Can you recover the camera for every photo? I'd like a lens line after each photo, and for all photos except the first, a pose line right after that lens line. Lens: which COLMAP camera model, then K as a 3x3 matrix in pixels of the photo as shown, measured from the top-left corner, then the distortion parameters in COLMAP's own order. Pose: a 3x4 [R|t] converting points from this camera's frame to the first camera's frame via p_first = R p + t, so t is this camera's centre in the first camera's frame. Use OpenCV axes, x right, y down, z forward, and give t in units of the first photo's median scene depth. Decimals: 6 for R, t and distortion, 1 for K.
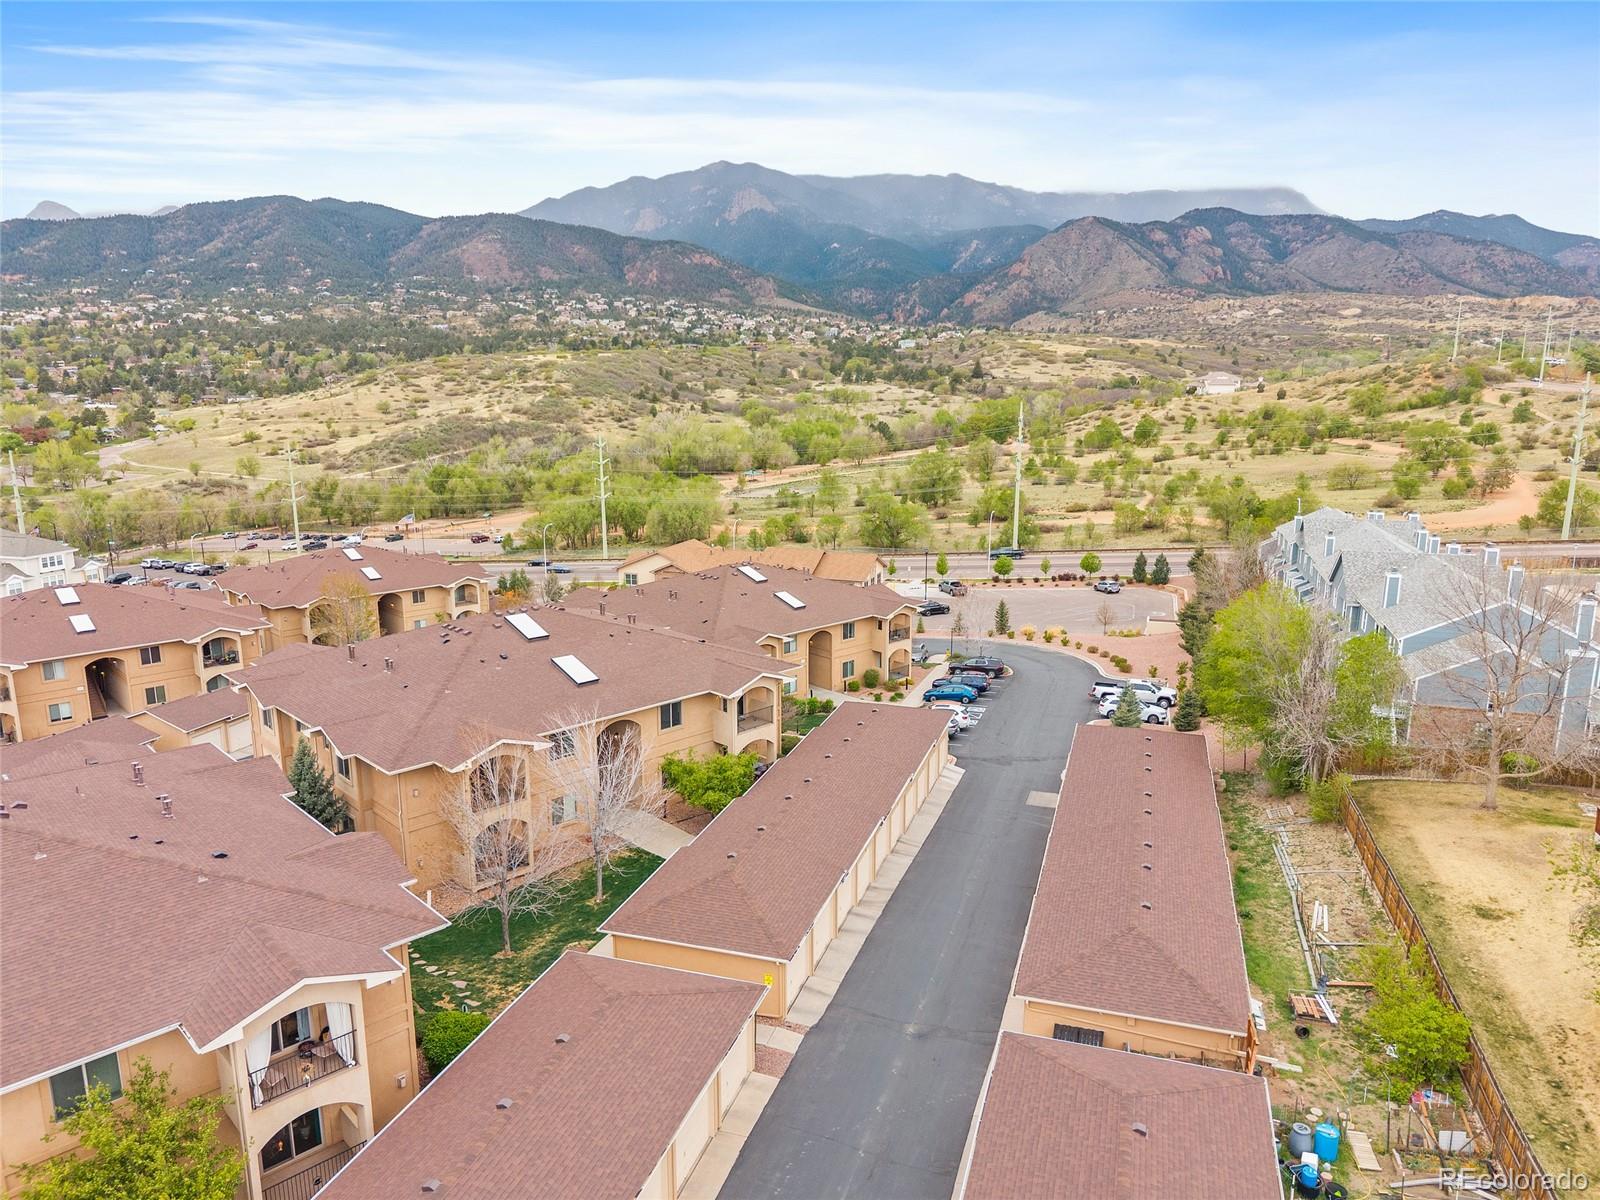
lens RADIAL K [[1198.1, 0, 800.0], [0, 1198.1, 600.0], [0, 0, 1]] dist [0.055267, -0.099028]
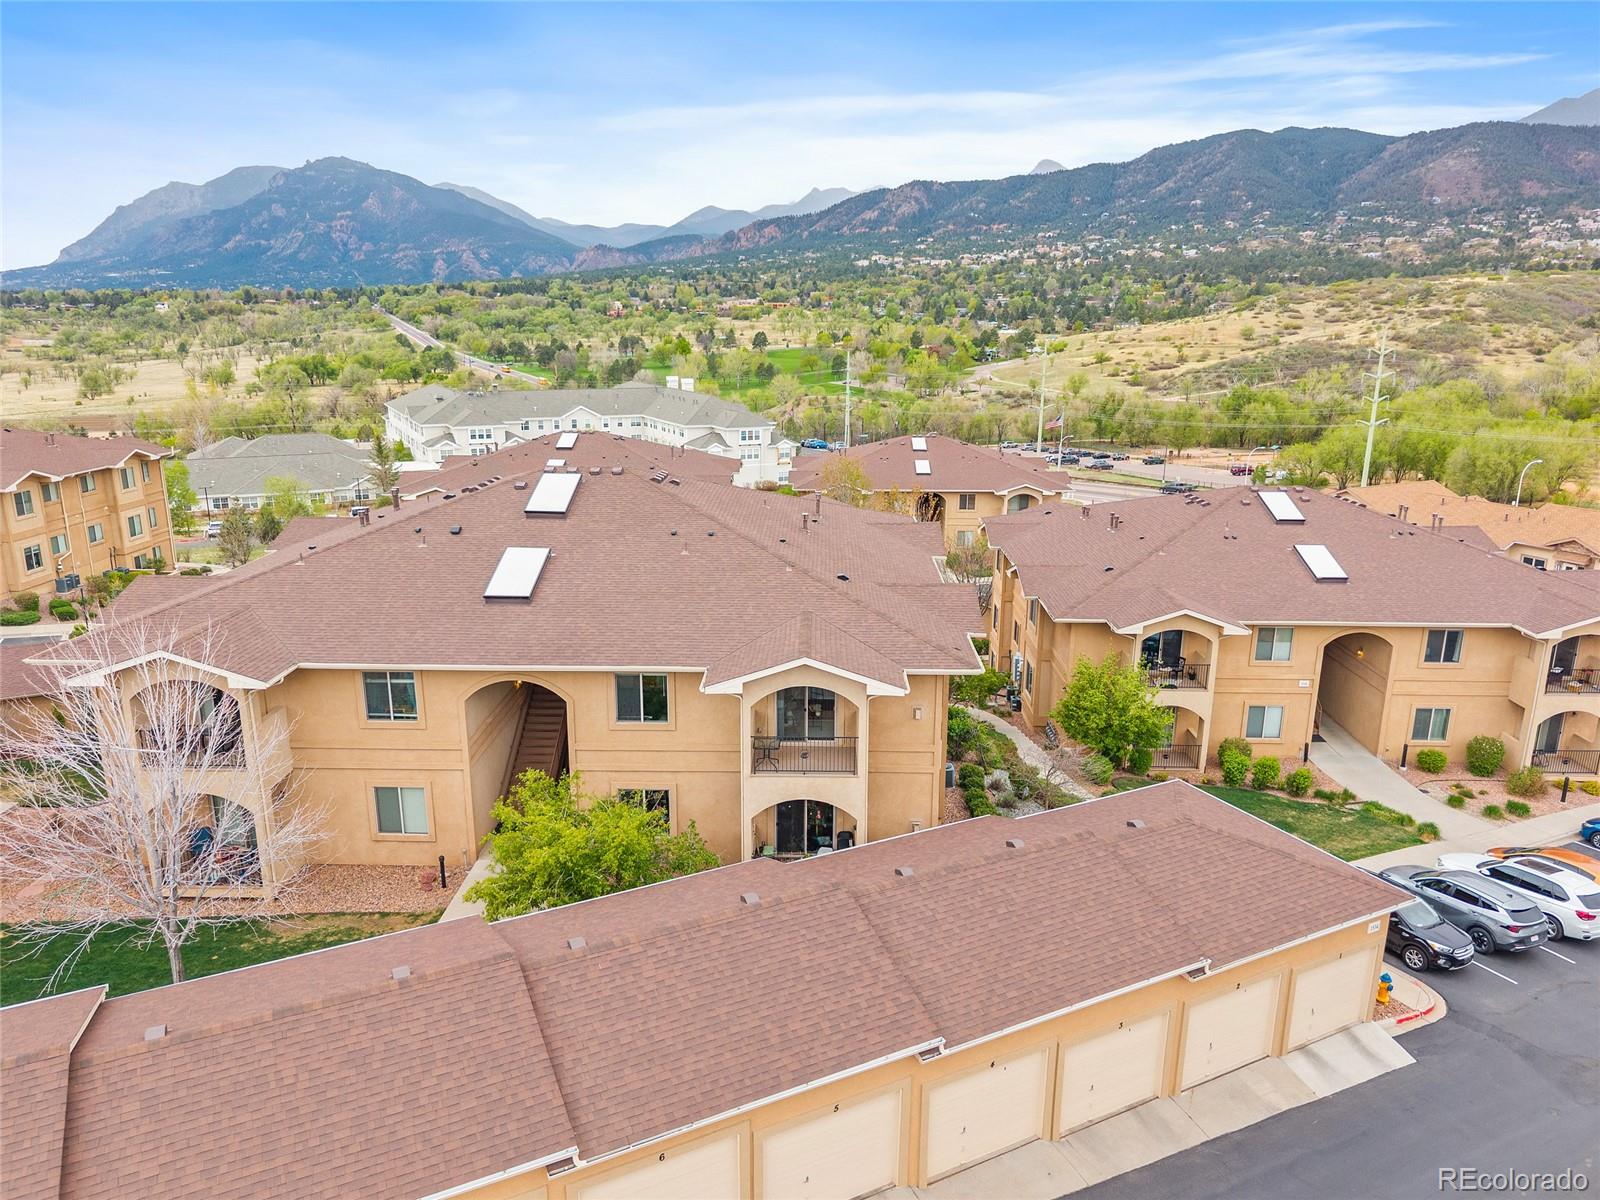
lens RADIAL K [[1117.0, 0, 800.0], [0, 1117.0, 600.0], [0, 0, 1]] dist [0.002660, -0.008202]
pose [[0.683451, 0.180558, -0.707314, 0.045915], [-0.148585, 0.983053, 0.107374, -0.000621], [0.714715, 0.031711, 0.698697, 0.129581]]
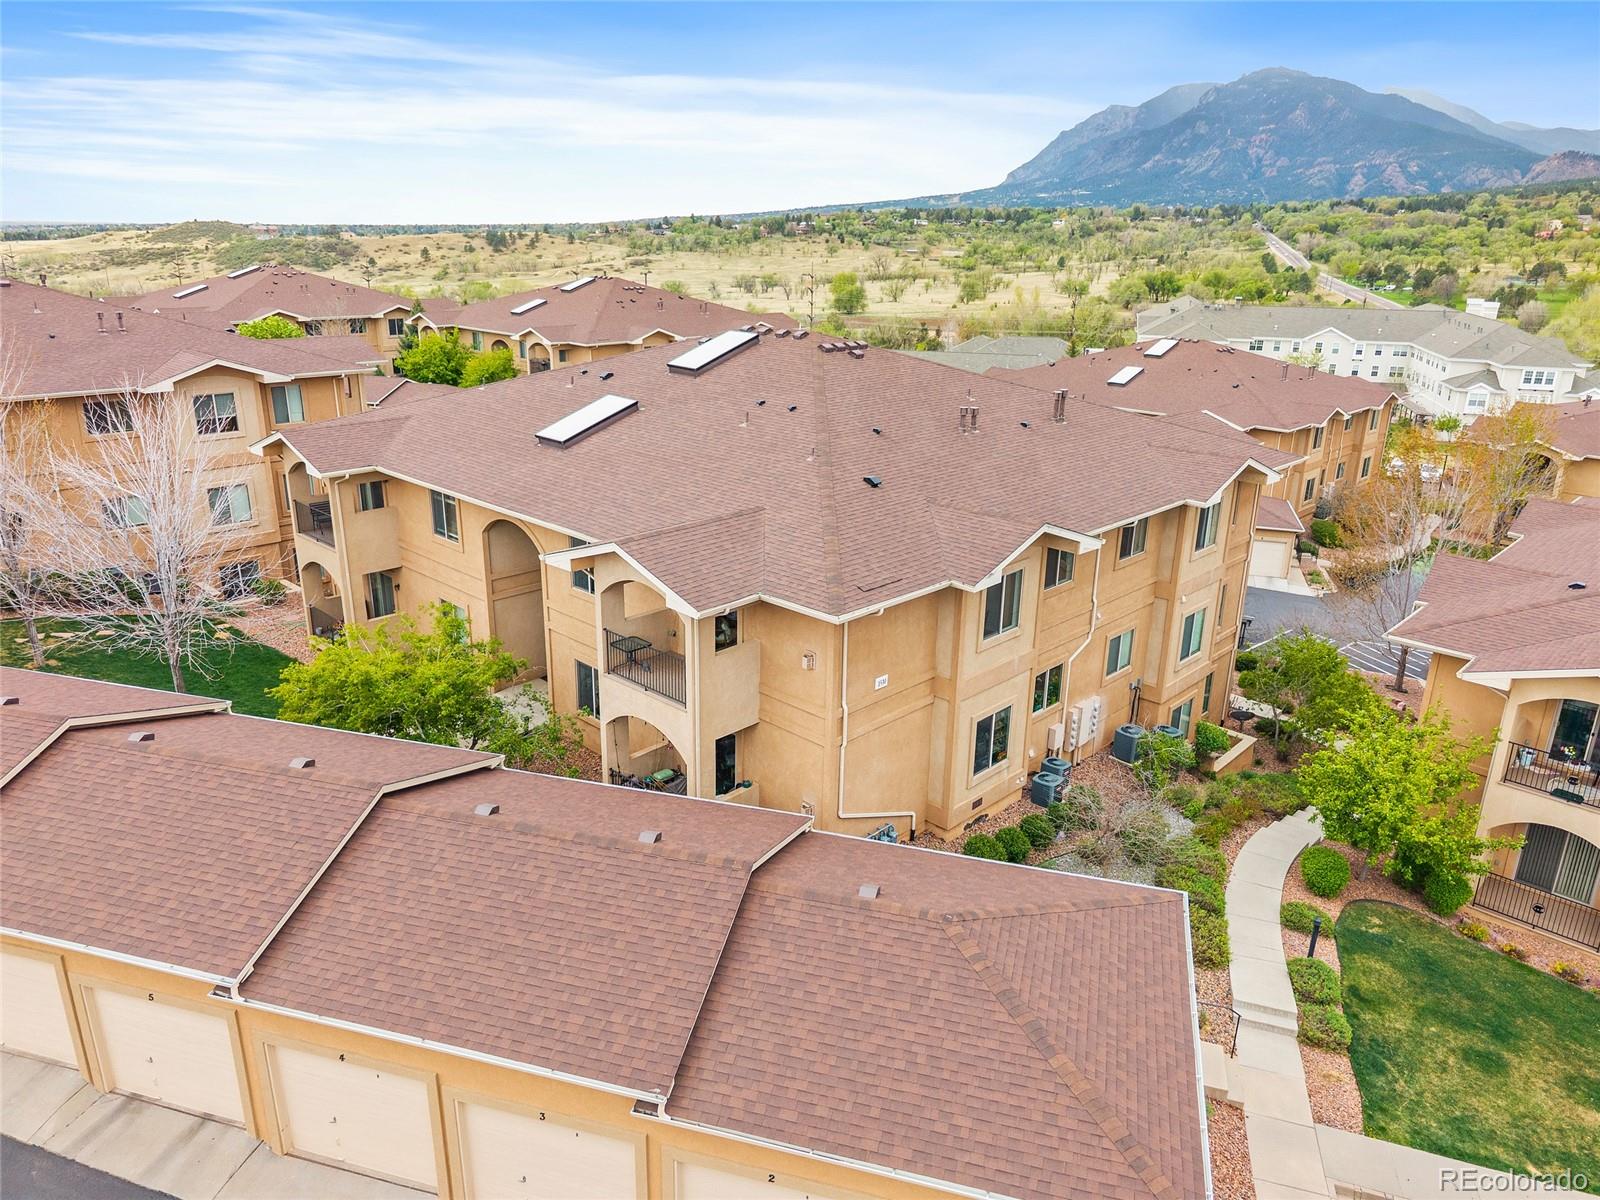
lens RADIAL K [[1131.9, 0, 800.0], [0, 1131.9, 600.0], [0, 0, 1]] dist [0.002937, -0.005346]
pose [[-0.015172, 0.307359, -0.951473, 0.054969], [-0.216733, 0.927948, 0.303216, -0.005987], [0.976113, 0.210816, 0.052536, 0.185239]]
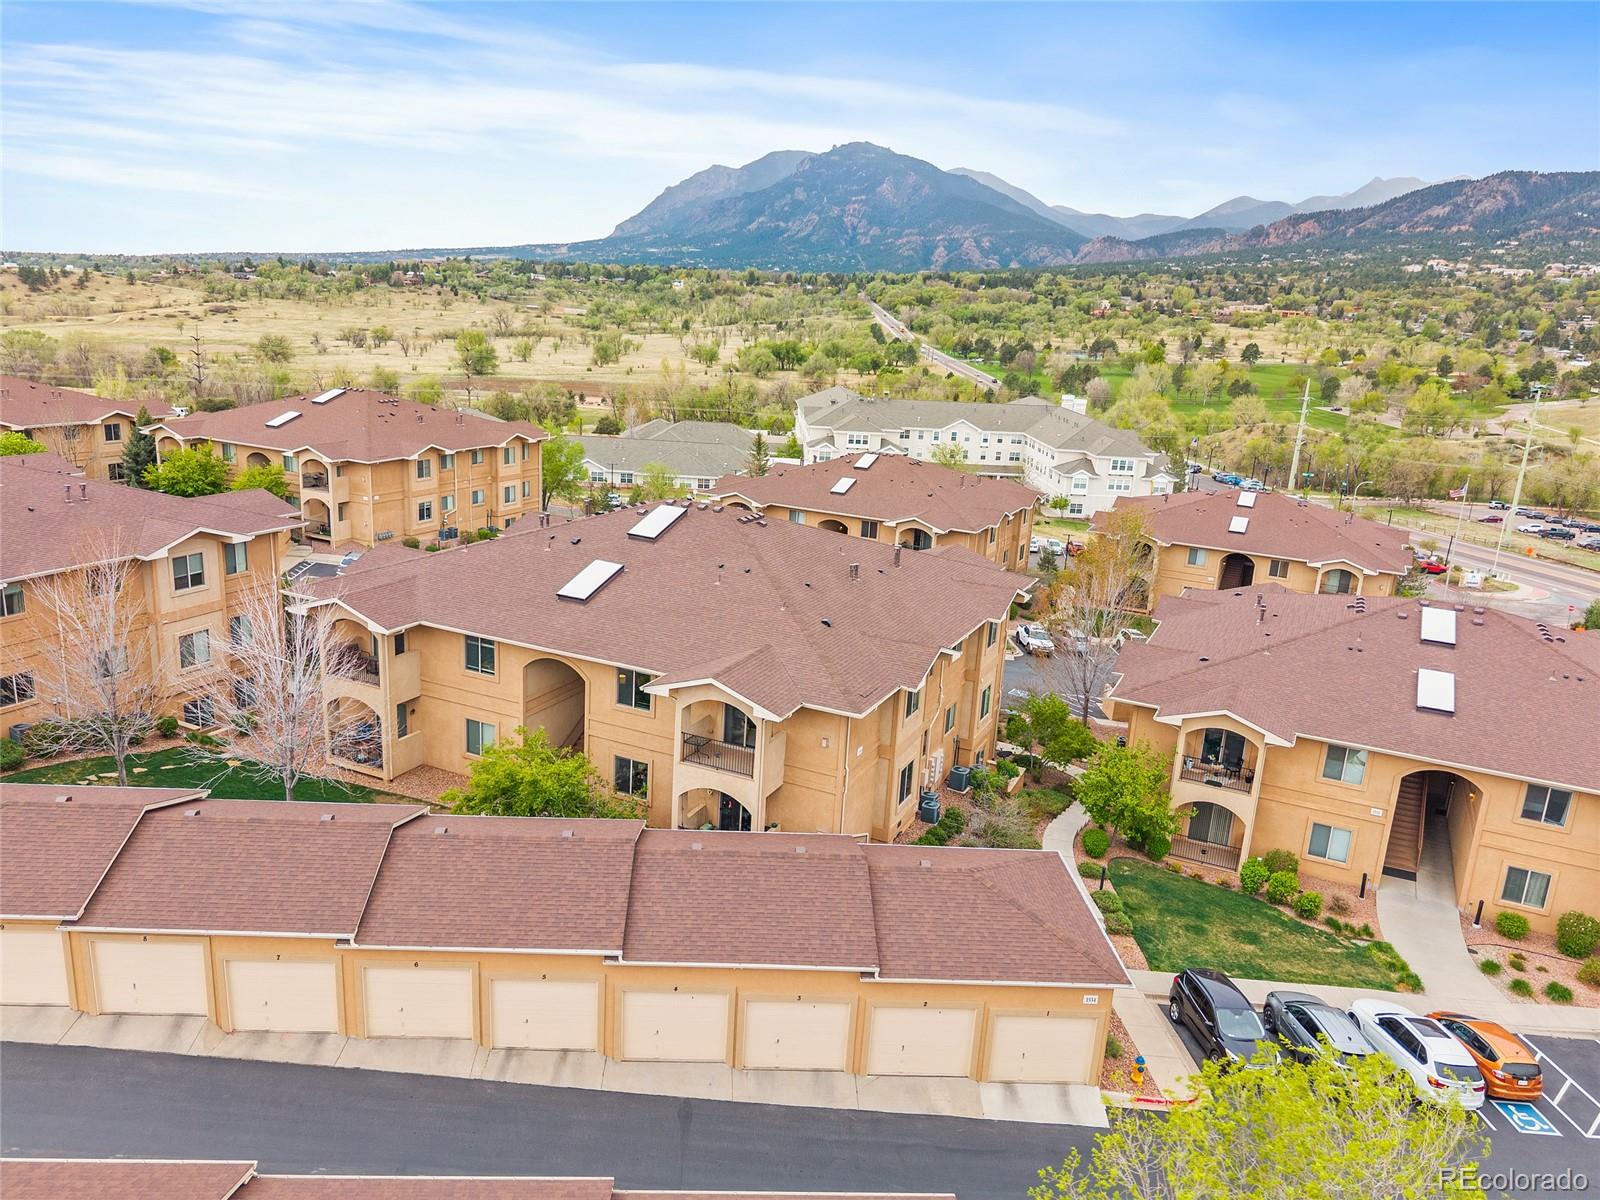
lens RADIAL K [[1198.1, 0, 800.0], [0, 1198.1, 600.0], [0, 0, 1]] dist [0.055267, -0.099028]
pose [[0.312214, 0.254896, -0.915178, 0.087639], [-0.243608, 0.952604, 0.182213, -0.015357], [0.918247, 0.166055, 0.359510, 0.149460]]
